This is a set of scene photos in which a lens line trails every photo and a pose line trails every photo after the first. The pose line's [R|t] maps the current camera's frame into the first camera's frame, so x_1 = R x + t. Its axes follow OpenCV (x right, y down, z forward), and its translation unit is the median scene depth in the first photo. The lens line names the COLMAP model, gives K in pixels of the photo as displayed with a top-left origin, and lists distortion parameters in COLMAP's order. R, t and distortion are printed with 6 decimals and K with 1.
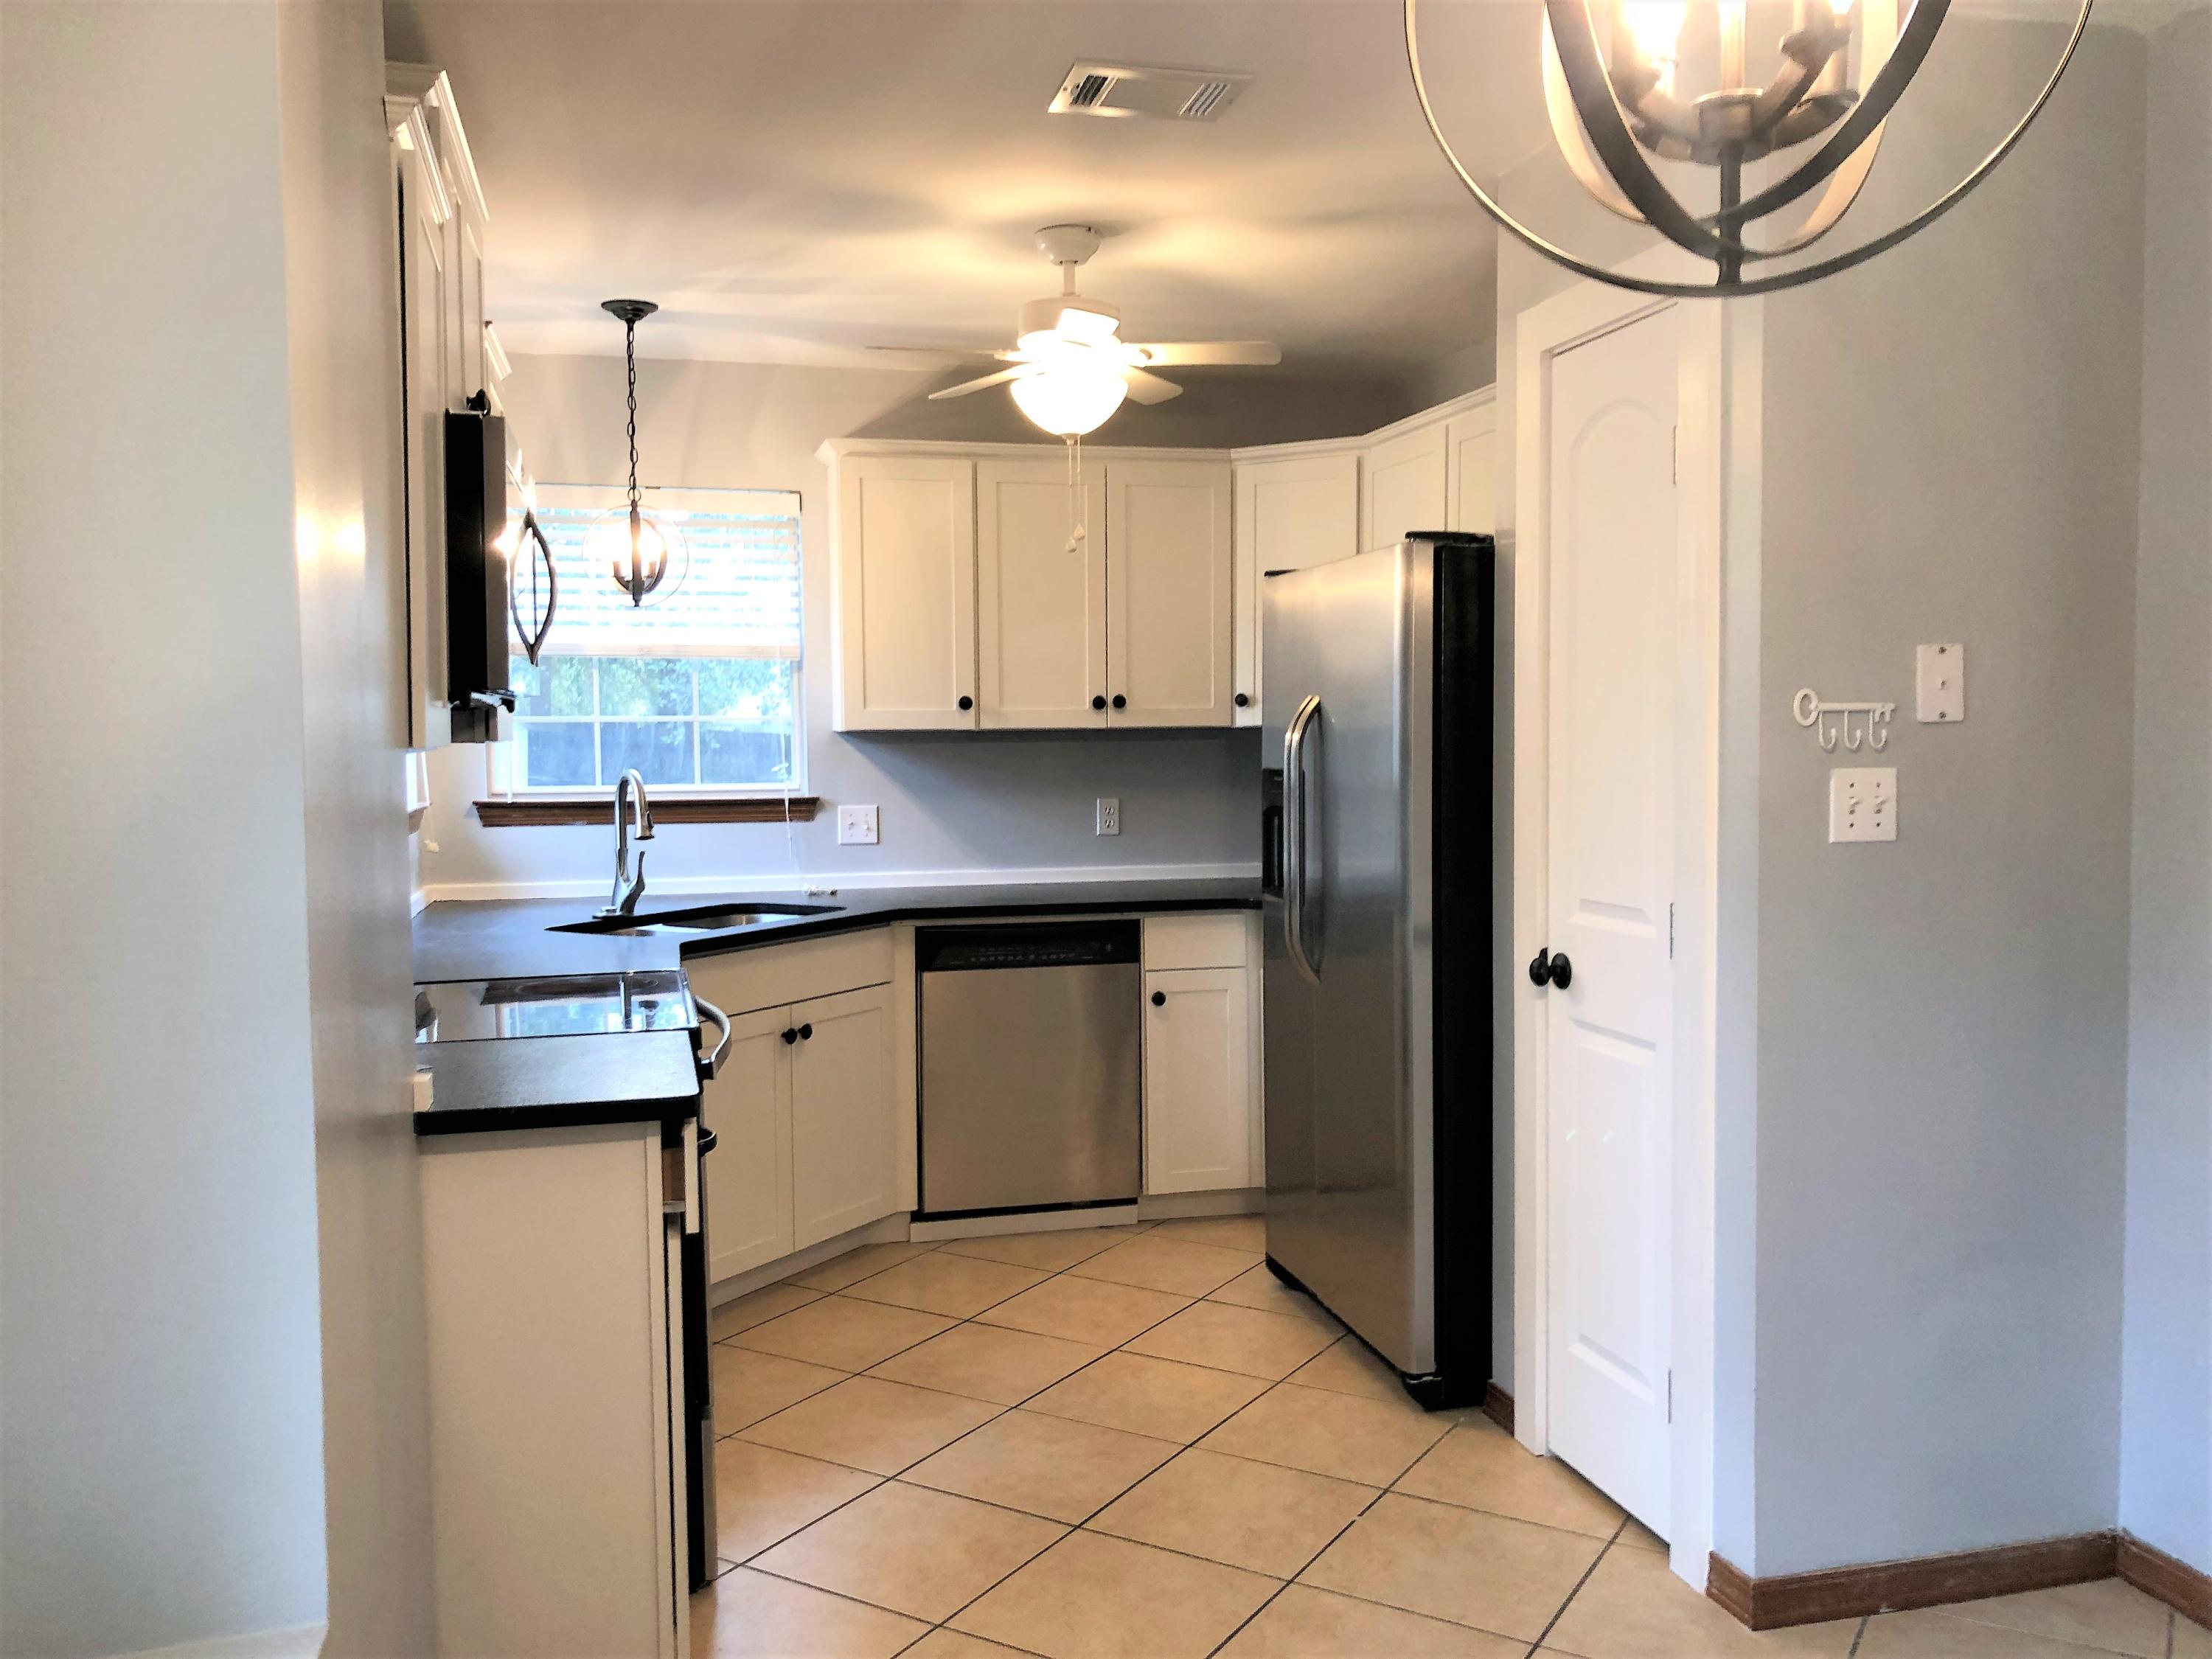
lens RADIAL K [[1816.9, 0, 1099.4], [0, 1816.9, 824.4], [0, 0, 1]] dist [0.010269, -0.003931]
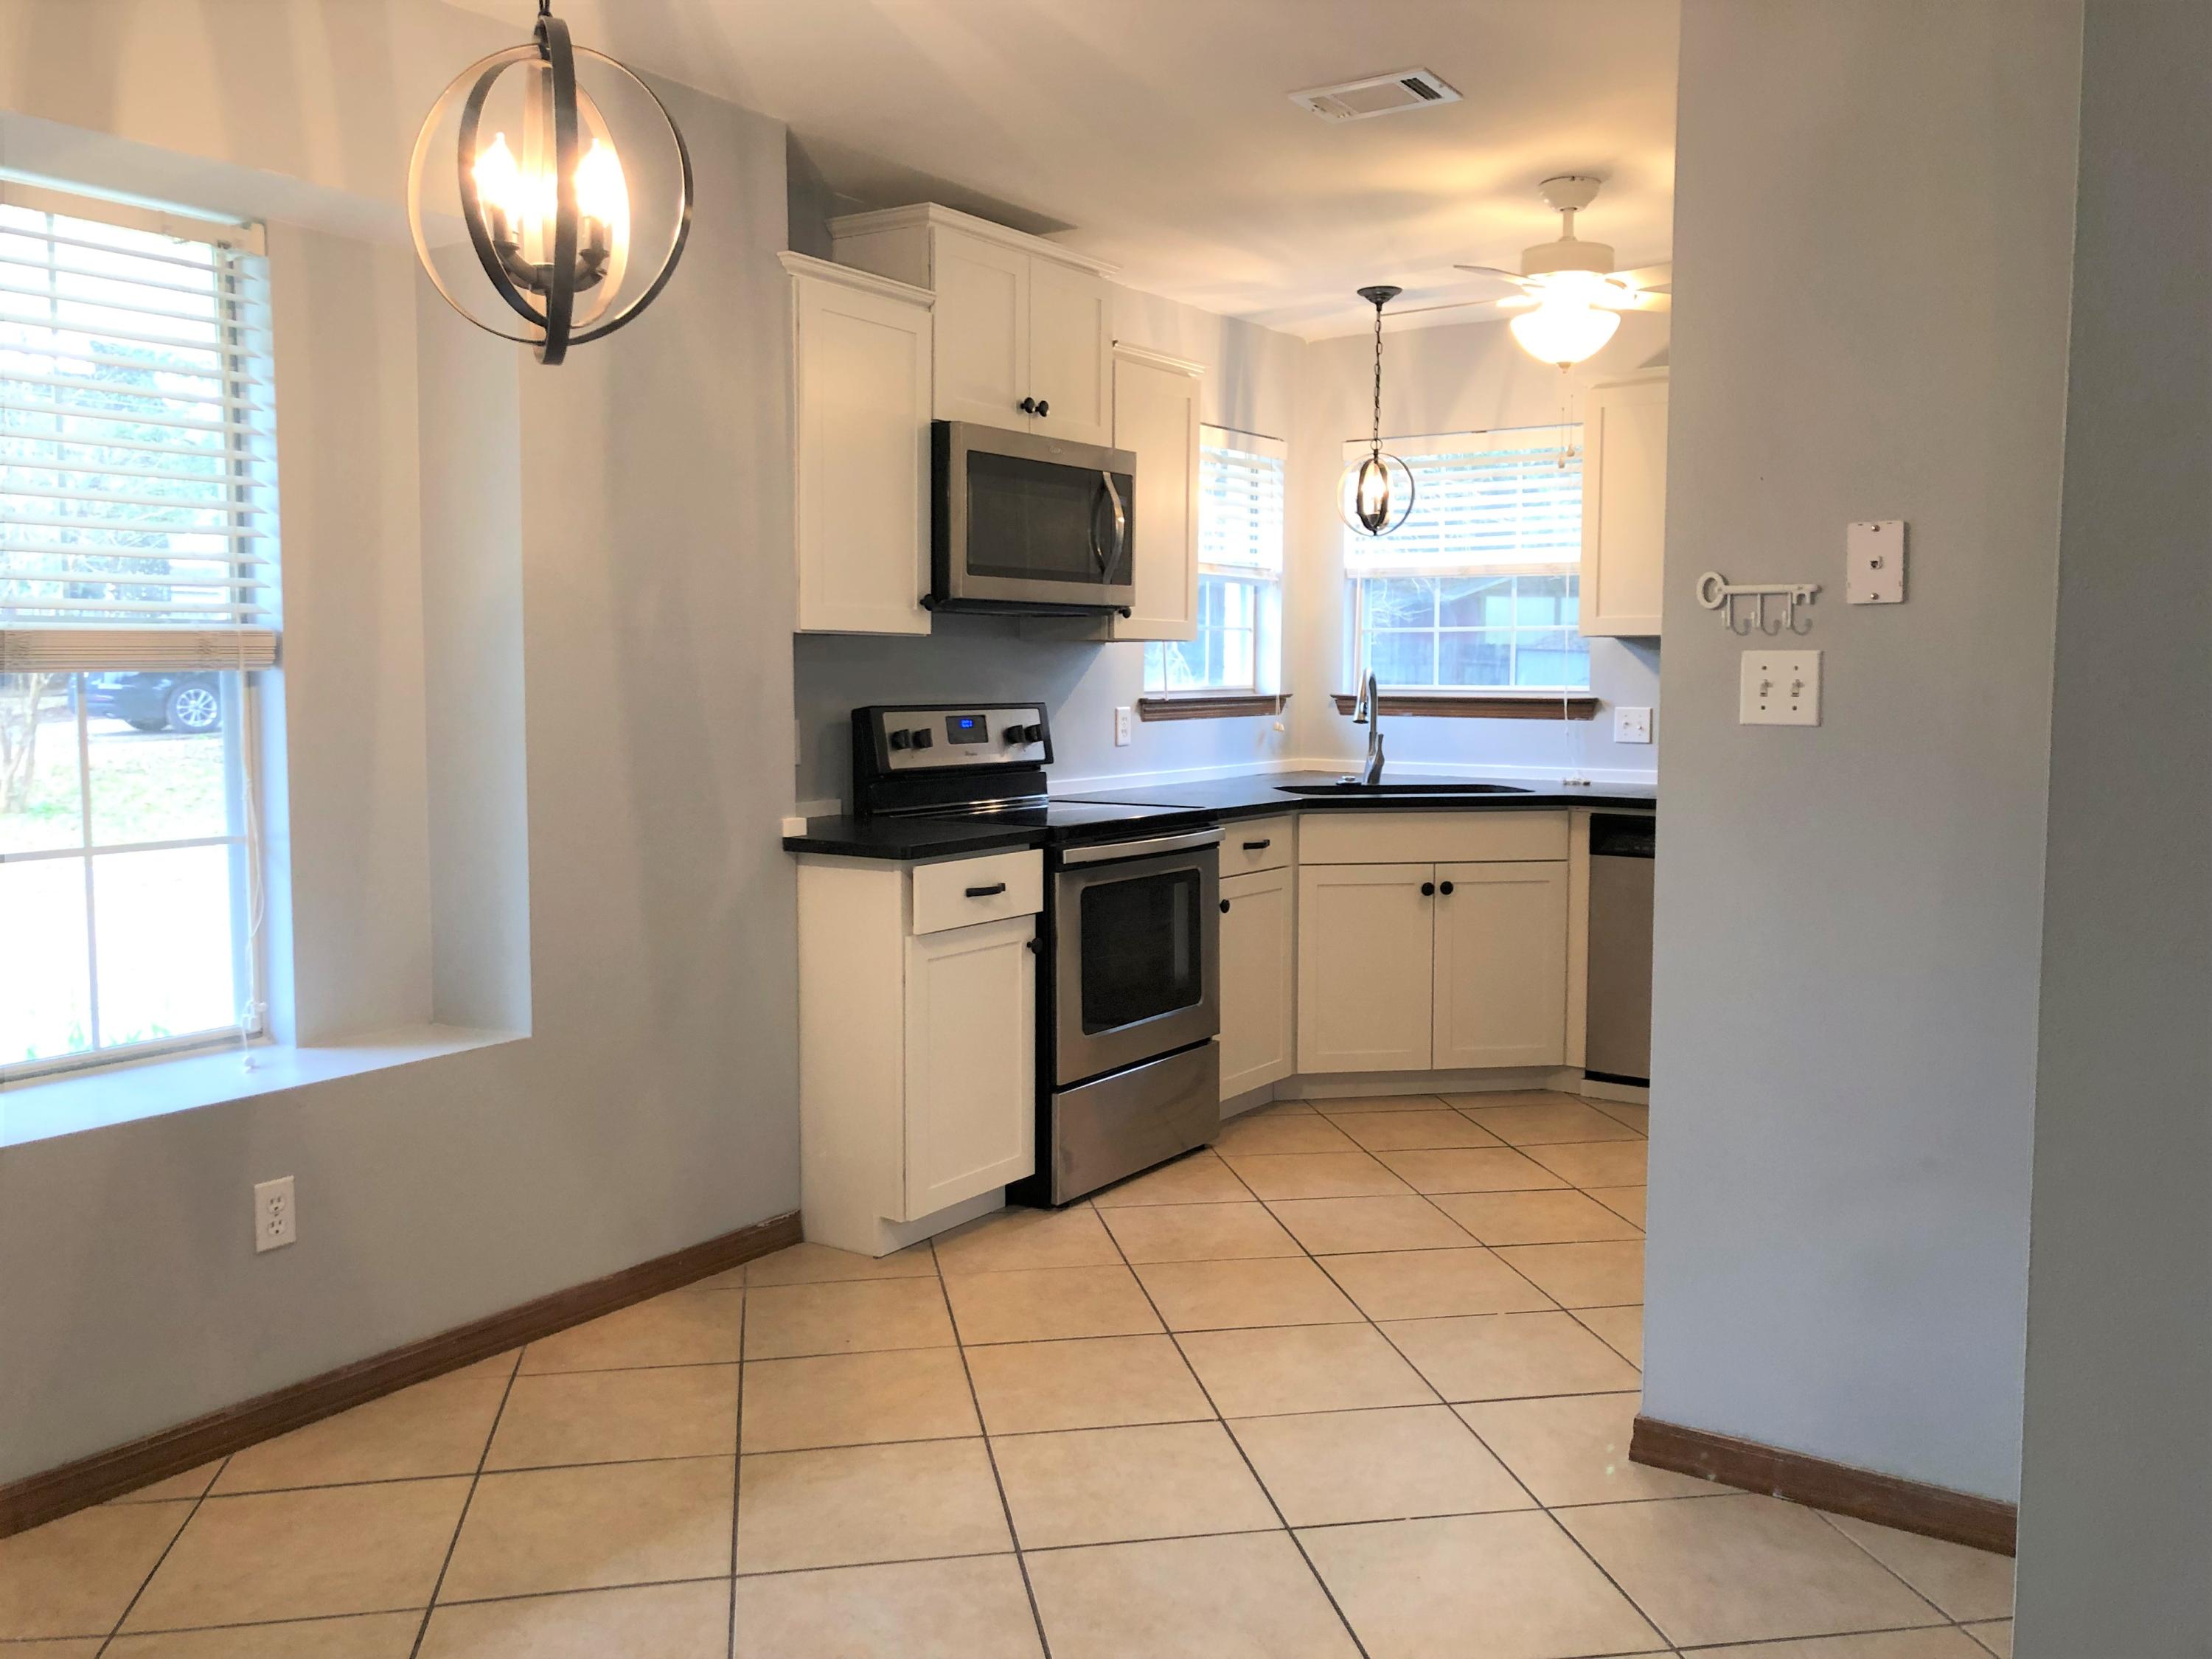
lens RADIAL K [[1816.9, 0, 1081.6], [0, 1816.9, 814.0], [0, 0, 1]] dist [0.010269, -0.003931]
pose [[0.659352, 0.070405, -0.748531, 0.558094], [-0.047947, 0.997517, 0.051589, 0.015358], [0.750304, 0.001875, 0.661090, 0.032061]]
